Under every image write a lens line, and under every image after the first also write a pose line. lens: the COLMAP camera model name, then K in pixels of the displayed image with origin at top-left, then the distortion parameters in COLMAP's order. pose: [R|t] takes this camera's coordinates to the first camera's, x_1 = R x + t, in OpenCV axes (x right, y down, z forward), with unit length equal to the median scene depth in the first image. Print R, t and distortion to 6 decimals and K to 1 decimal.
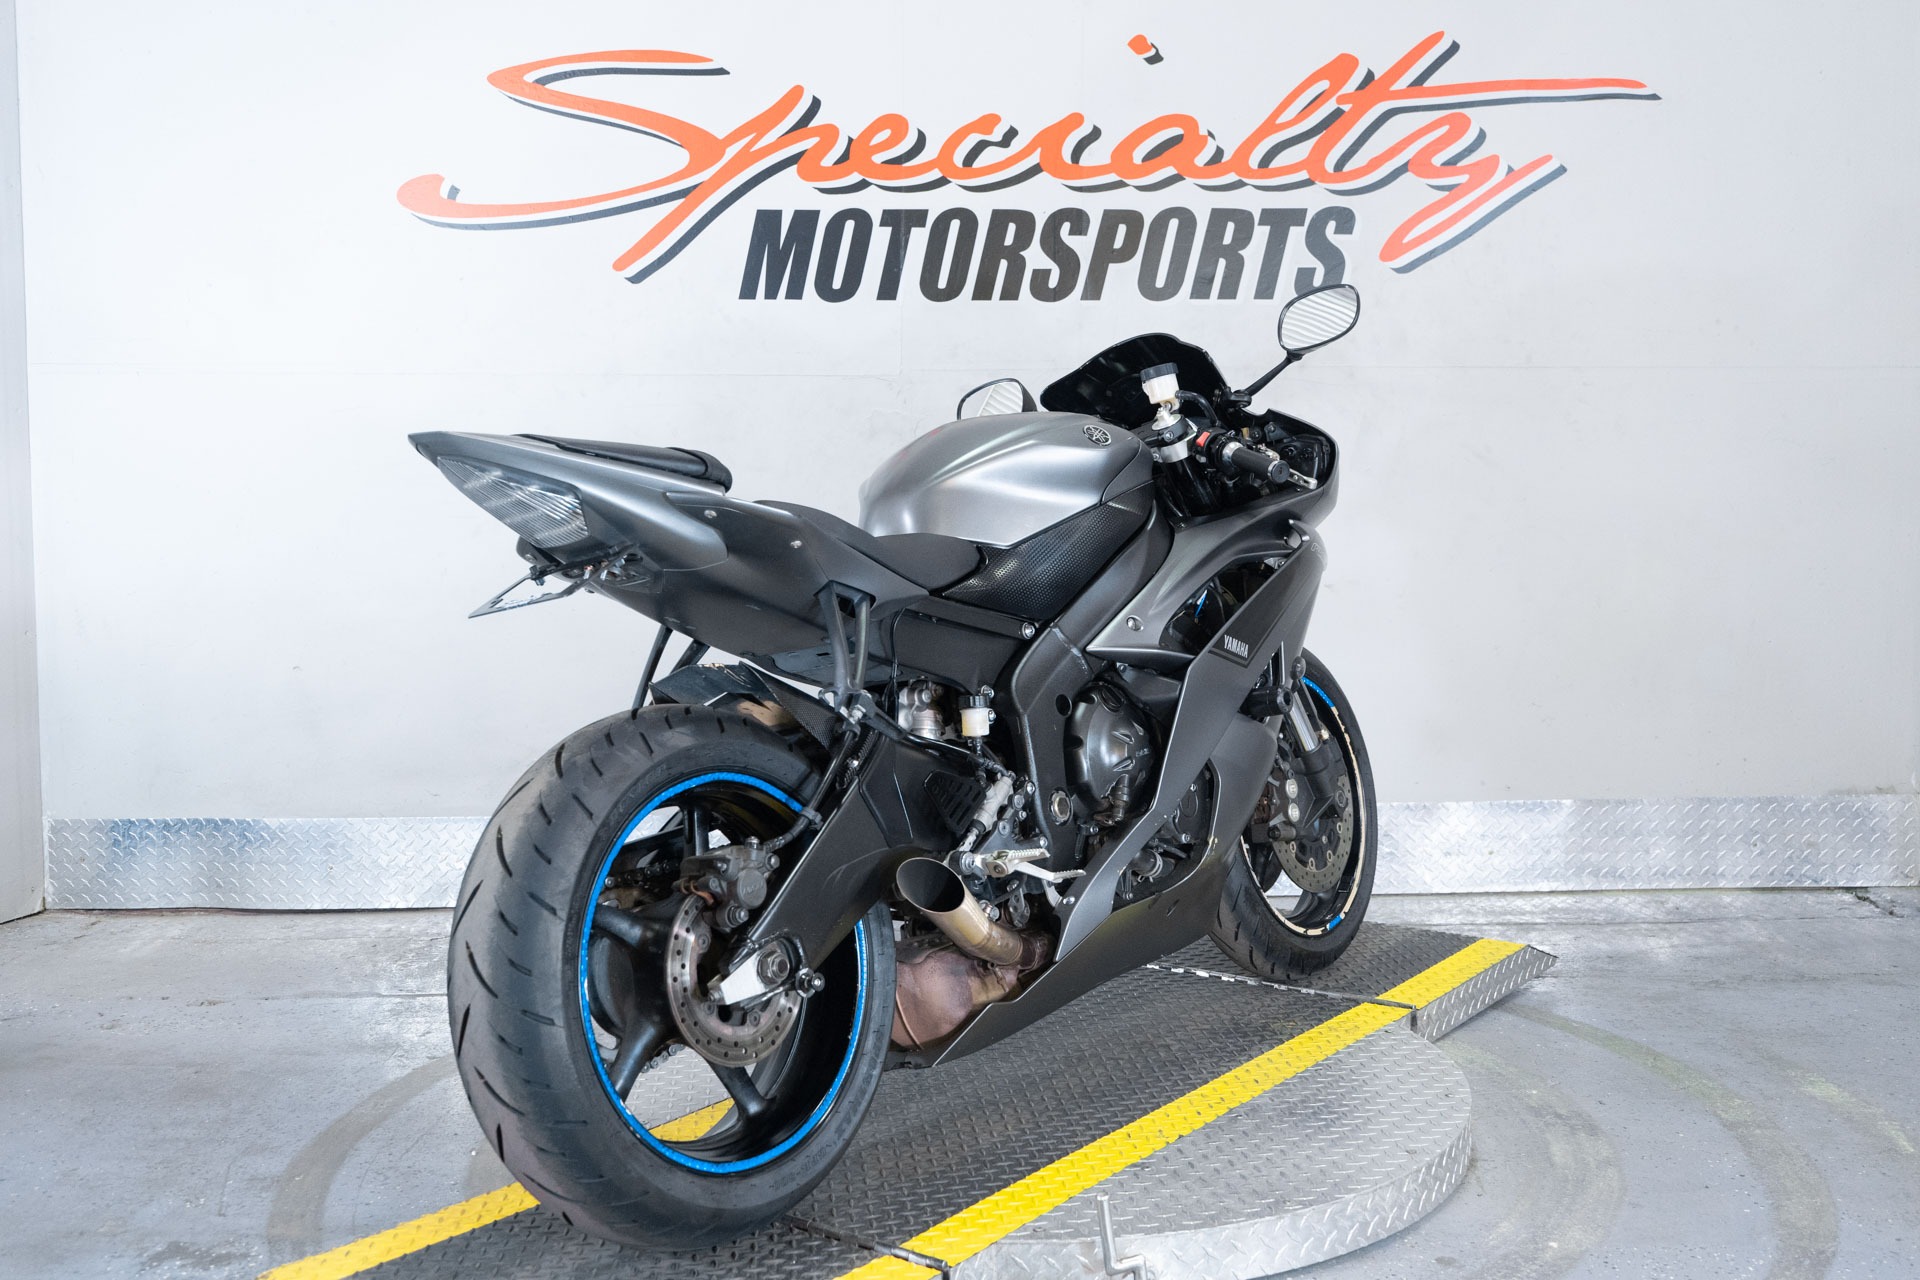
lens RADIAL K [[1952.4, 0, 967.1], [0, 1952.4, 633.8], [0, 0, 1]] dist [-0.003840, 0.000000]
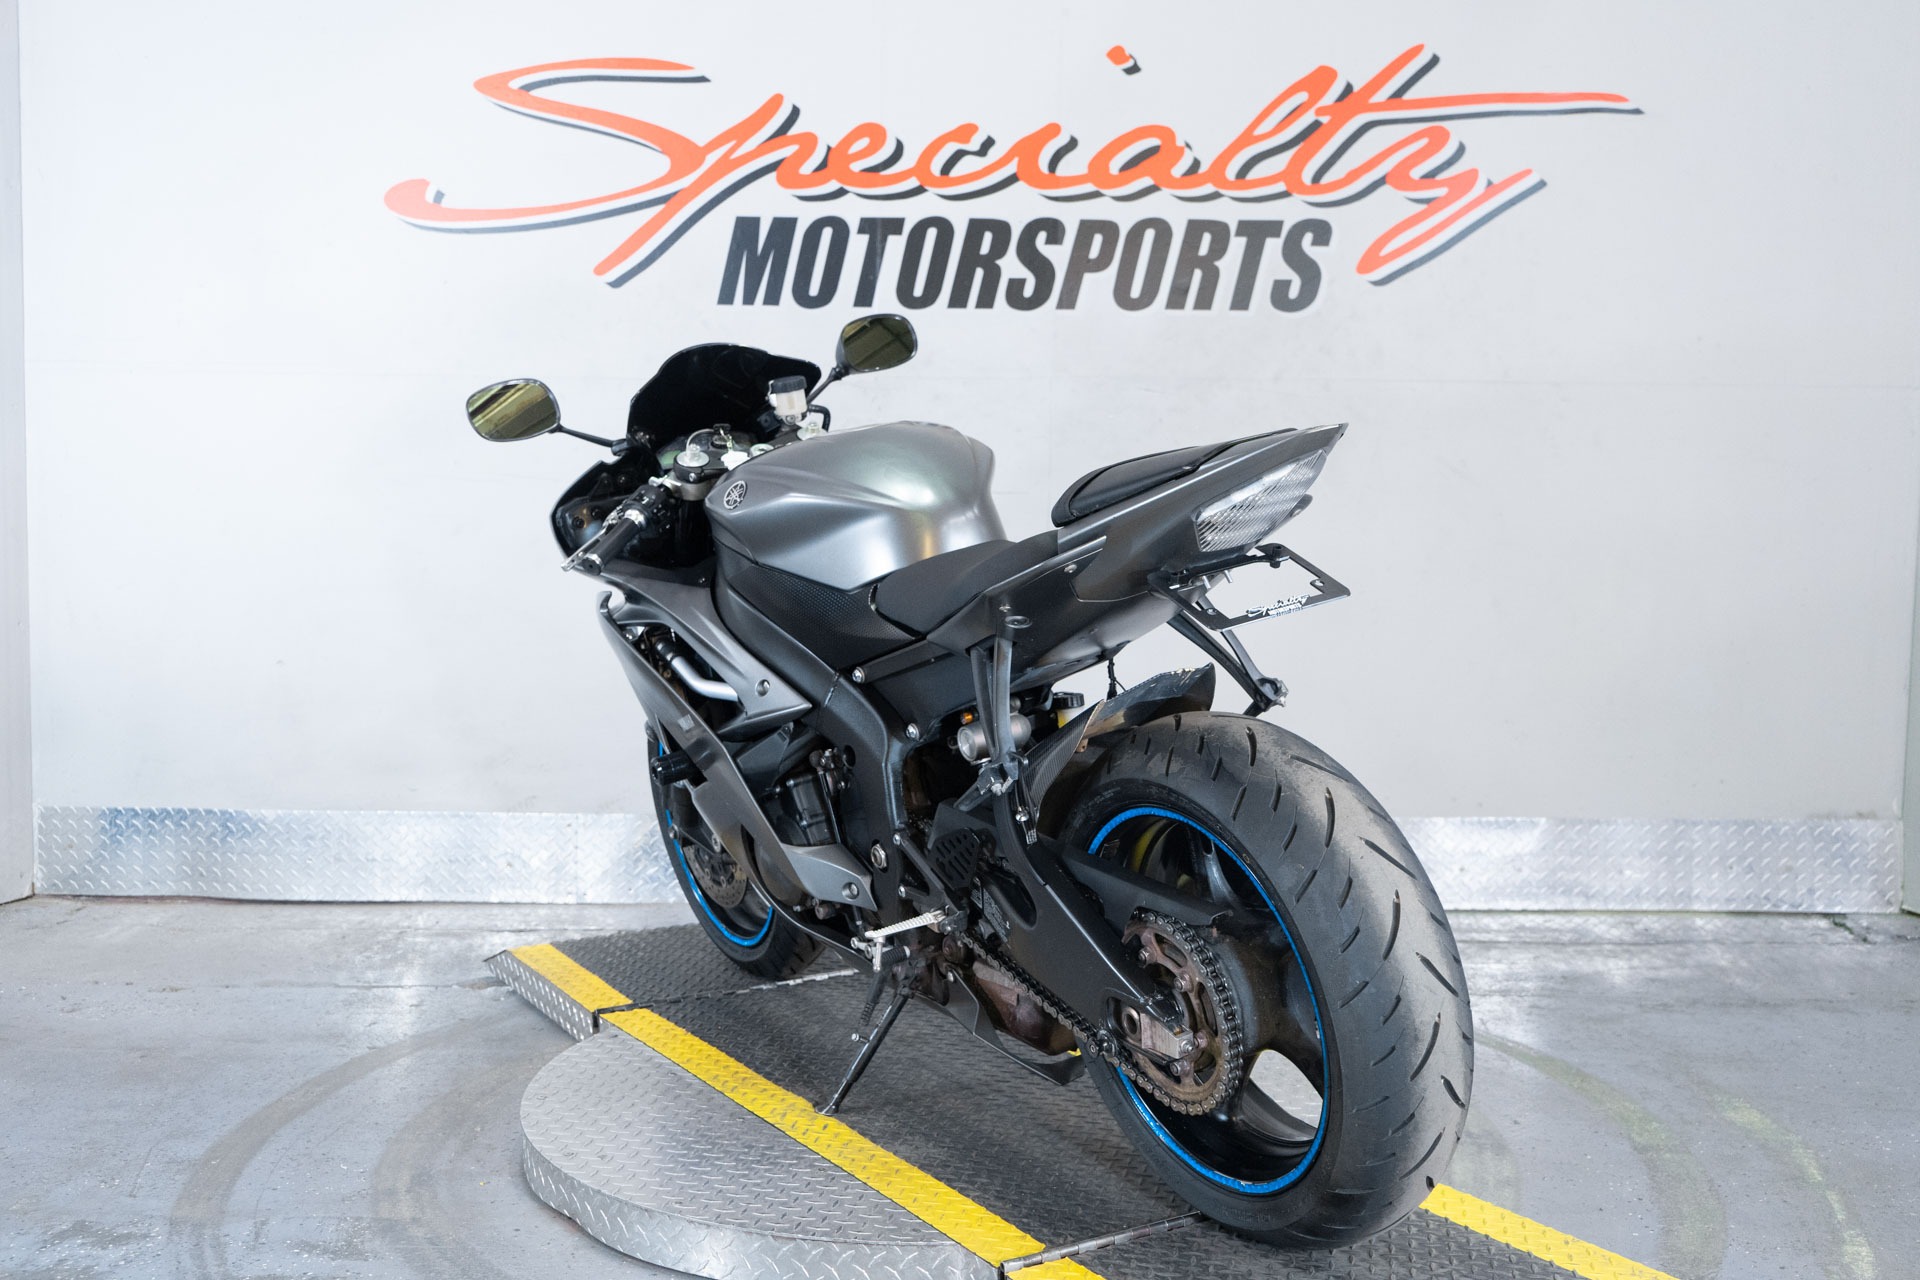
lens RADIAL K [[1952.4, 0, 970.9], [0, 1952.4, 633.7], [0, 0, 1]] dist [-0.003840, 0.000000]
pose [[0.999155, 0.017384, -0.037235, 0.054952], [-0.017520, 0.999841, -0.003316, -0.000368], [0.037171, 0.003965, 0.999301, -0.002965]]
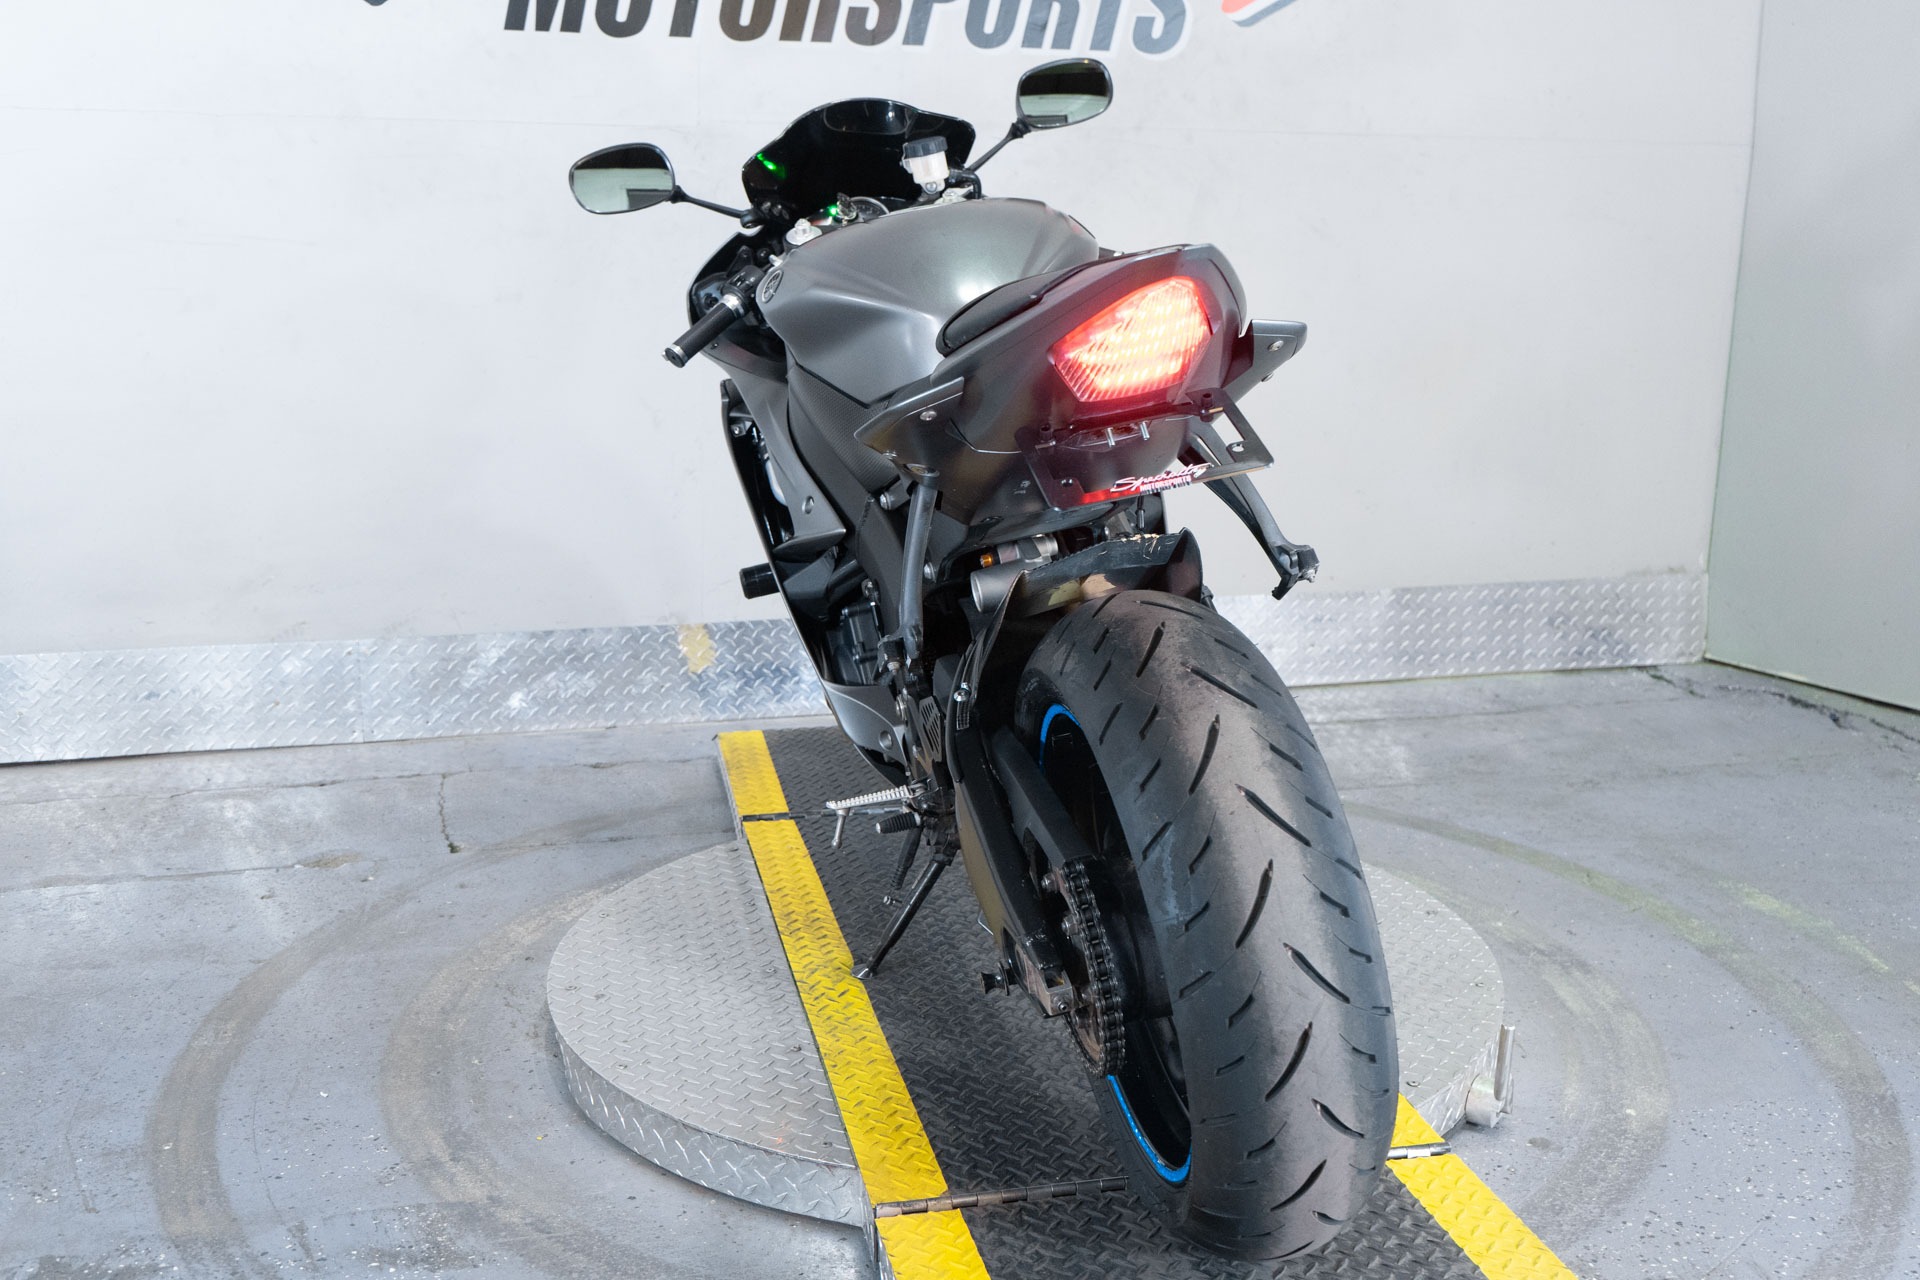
lens RADIAL K [[1952.4, 0, 964.0], [0, 1952.4, 636.7], [0, 0, 1]] dist [-0.003840, 0.000000]
pose [[0.972078, -0.035924, 0.231890, -0.129235], [0.003407, 0.990268, 0.139130, -0.028519], [-0.234631, -0.134455, 0.962741, 0.107023]]
